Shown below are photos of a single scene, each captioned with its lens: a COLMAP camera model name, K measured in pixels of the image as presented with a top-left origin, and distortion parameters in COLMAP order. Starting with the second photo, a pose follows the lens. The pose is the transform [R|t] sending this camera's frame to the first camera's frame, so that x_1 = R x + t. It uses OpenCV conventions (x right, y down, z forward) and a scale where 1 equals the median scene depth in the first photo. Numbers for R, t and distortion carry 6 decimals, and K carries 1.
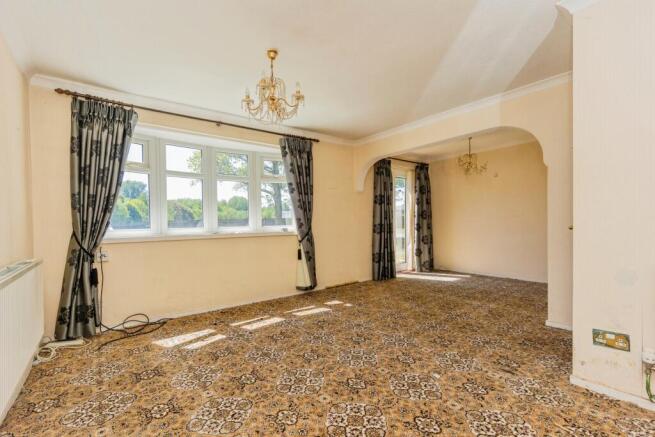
lens RADIAL K [[290.5, 0, 325.3], [0, 290.5, 220.0], [0, 0, 1]] dist [0.002155, 0.000258]
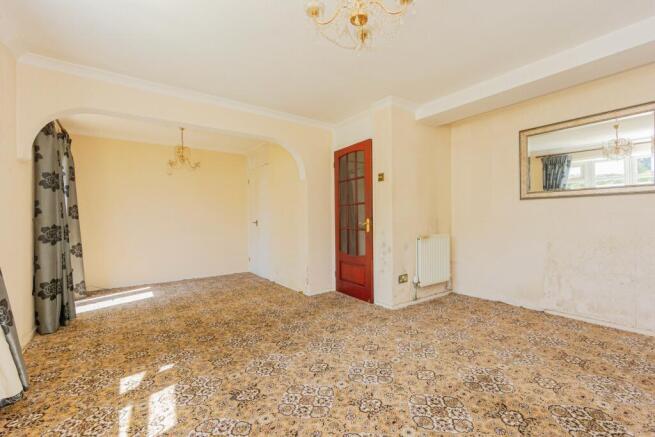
lens RADIAL K [[290.5, 0, 325.3], [0, 290.5, 220.0], [0, 0, 1]] dist [0.002155, 0.000258]
pose [[0.033010, 0.014777, 0.999346, -0.483090], [0.003419, 0.999883, -0.014898, 0.018840], [-0.999449, 0.003909, 0.032956, 0.688413]]
